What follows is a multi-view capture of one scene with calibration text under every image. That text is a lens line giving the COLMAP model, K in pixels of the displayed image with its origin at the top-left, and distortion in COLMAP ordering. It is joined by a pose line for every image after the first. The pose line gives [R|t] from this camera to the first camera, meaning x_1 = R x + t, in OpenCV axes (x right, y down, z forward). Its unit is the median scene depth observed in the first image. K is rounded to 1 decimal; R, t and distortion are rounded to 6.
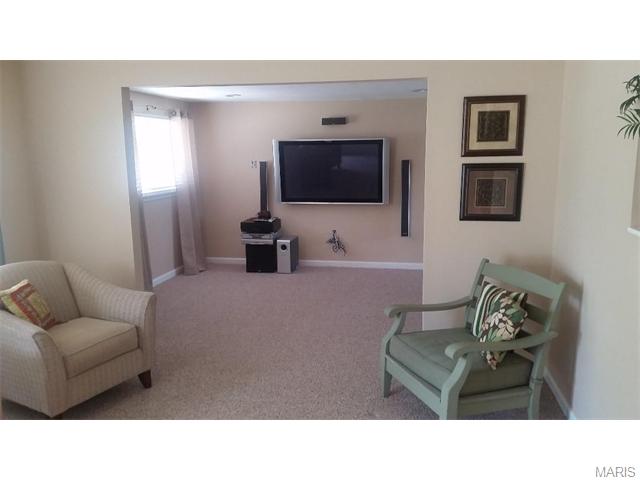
lens RADIAL K [[512.8, 0, 320.0], [0, 512.8, 240.0], [0, 0, 1]] dist [0.007800, 0.002088]
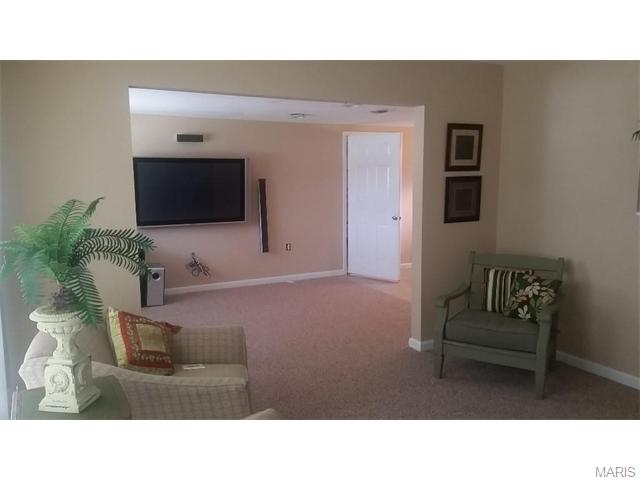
lens RADIAL K [[513.1, 0, 320.0], [0, 513.1, 240.0], [0, 0, 1]] dist [0.090808, 0.000031]
pose [[0.786717, -0.079942, 0.612116, -0.744319], [0.107640, 0.994154, -0.008507, -0.020146], [-0.607857, 0.072581, 0.790723, 0.212670]]
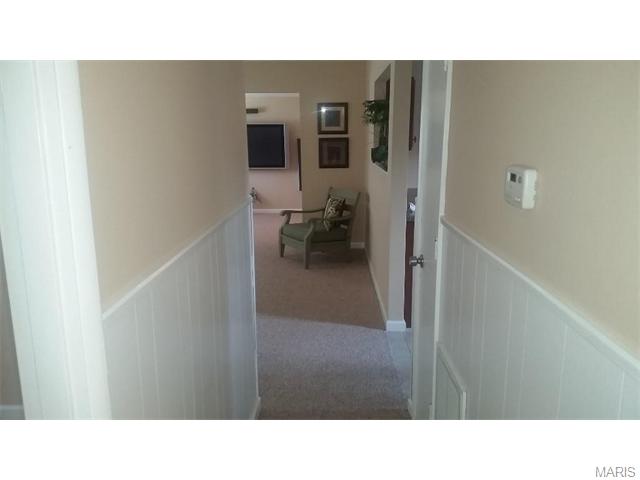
lens RADIAL K [[513.1, 0, 320.0], [0, 513.1, 240.0], [0, 0, 1]] dist [0.090808, 0.000031]
pose [[0.987153, -0.035356, 0.155818, -0.032694], [0.030241, 0.998927, 0.035073, 0.167565], [-0.156891, -0.029911, 0.987163, -0.933181]]
